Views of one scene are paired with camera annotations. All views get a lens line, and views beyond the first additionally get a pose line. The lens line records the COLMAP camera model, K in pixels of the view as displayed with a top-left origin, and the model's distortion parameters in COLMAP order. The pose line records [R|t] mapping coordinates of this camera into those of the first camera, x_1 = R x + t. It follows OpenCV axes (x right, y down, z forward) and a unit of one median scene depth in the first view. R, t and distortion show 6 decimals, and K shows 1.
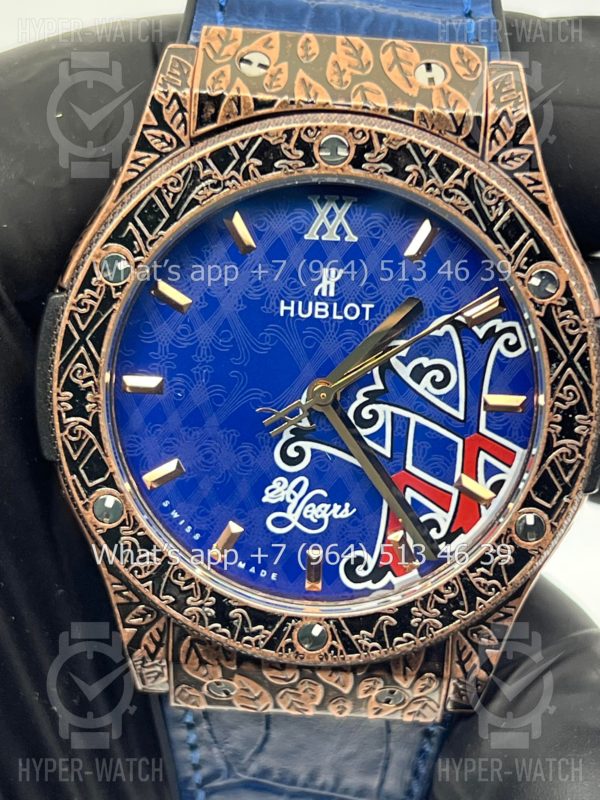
lens RADIAL K [[1846.3, 0, 295.6], [0, 1846.3, 400.3], [0, 0, 1]] dist [0.283860, -0.461867]
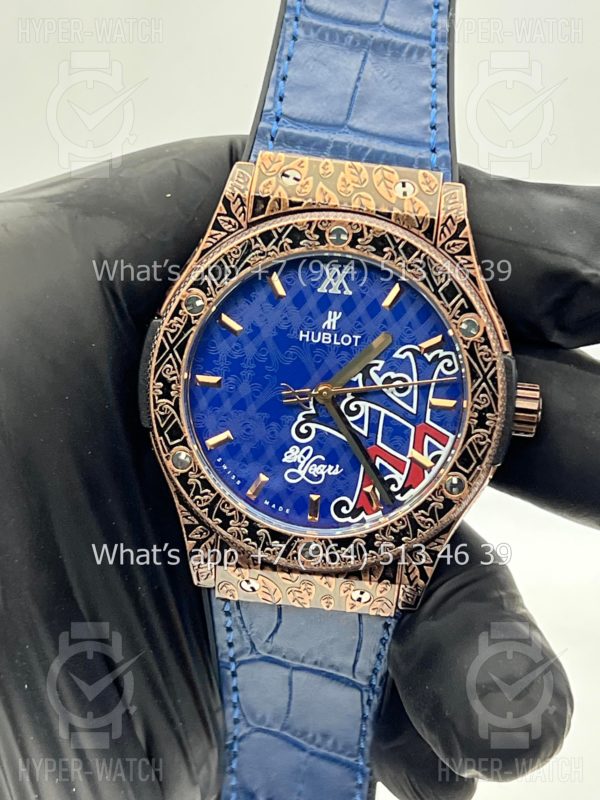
lens RADIAL K [[1846.3, 0, 295.6], [0, 1846.3, 400.3], [0, 0, 1]] dist [0.283860, -0.461867]
pose [[0.998404, 0.048886, -0.028283, 0.034409], [-0.049620, 0.998433, -0.025870, 0.044071], [0.026974, 0.027232, 0.999265, -0.536019]]
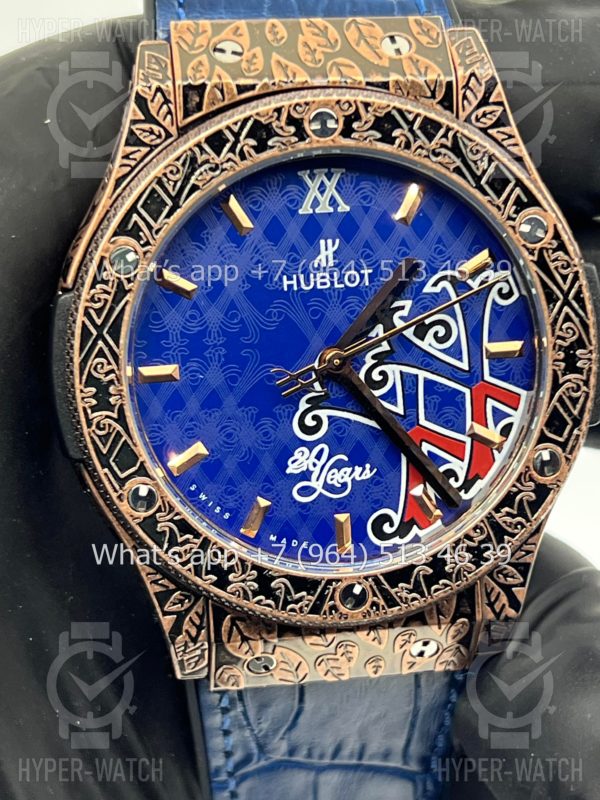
lens RADIAL K [[1846.3, 0, 295.6], [0, 1846.3, 400.3], [0, 0, 1]] dist [0.283860, -0.461867]
pose [[0.982352, -0.121014, 0.142620, -0.157010], [0.126518, 0.991506, -0.030142, 0.046931], [-0.137761, 0.047654, 0.989318, -0.018168]]
